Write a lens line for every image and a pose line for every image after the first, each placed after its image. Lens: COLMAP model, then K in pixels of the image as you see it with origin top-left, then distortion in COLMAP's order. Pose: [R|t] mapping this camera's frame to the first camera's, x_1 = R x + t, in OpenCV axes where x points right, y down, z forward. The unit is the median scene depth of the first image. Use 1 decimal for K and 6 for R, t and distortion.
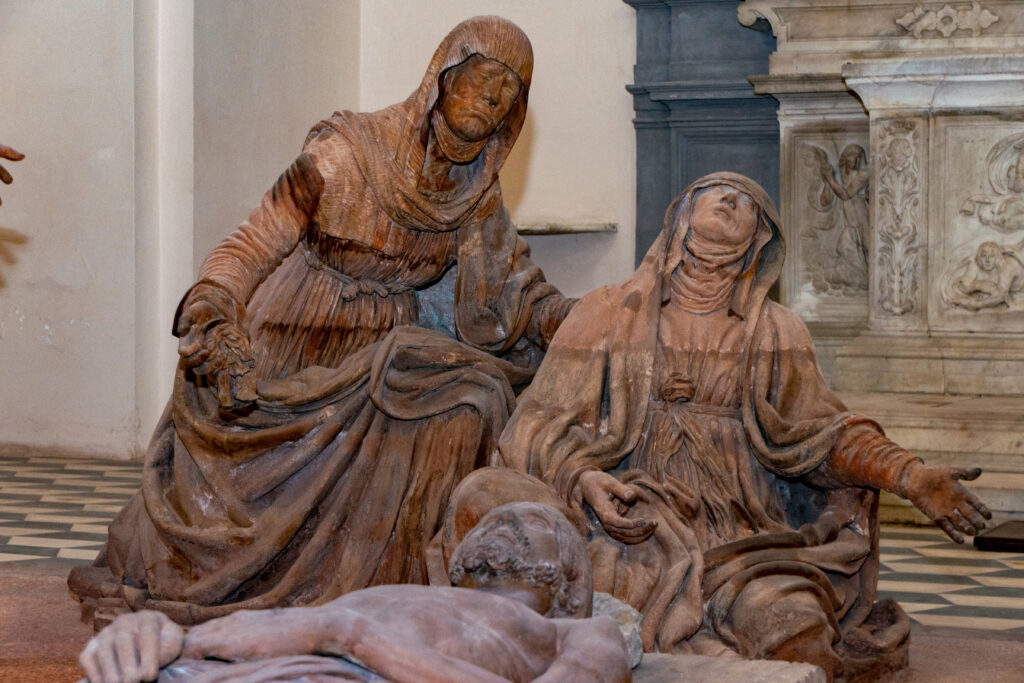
lens RADIAL K [[2600.0, 0, 512.2], [0, 2600.0, 339.1], [0, 0, 1]] dist [0.059537, 0.000000]
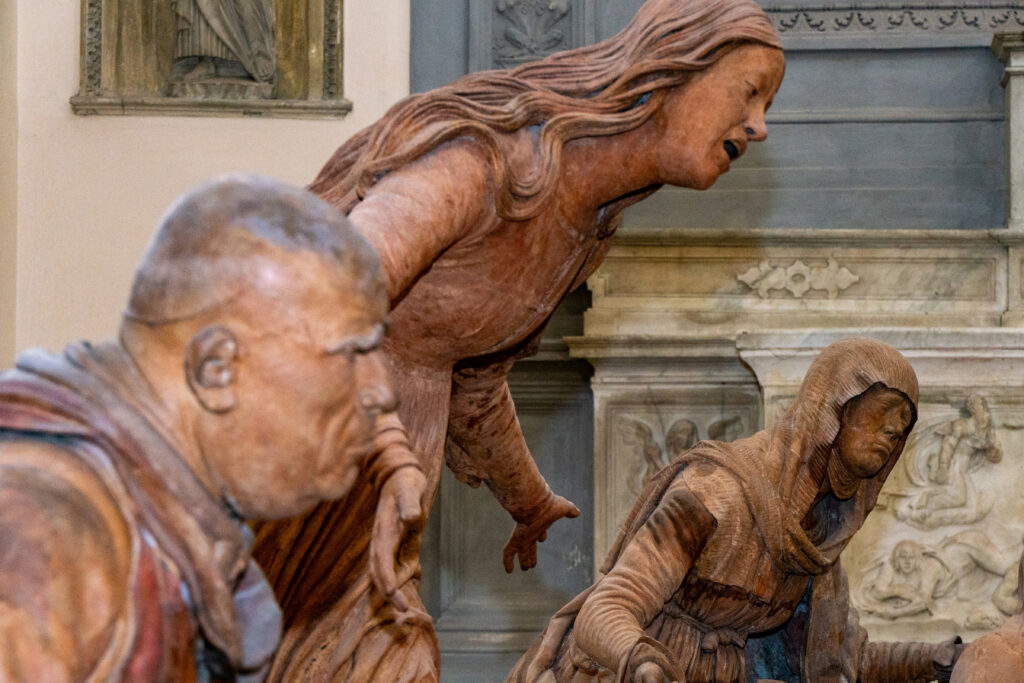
lens RADIAL K [[3582.0, 0, 512.3], [0, 3582.0, 342.6], [0, 0, 1]] dist [-0.047343, 0.000000]
pose [[0.942355, 0.012242, 0.334390, -0.342058], [0.010291, 0.997797, -0.065532, -0.026126], [-0.334456, 0.065195, 0.940154, -0.087651]]
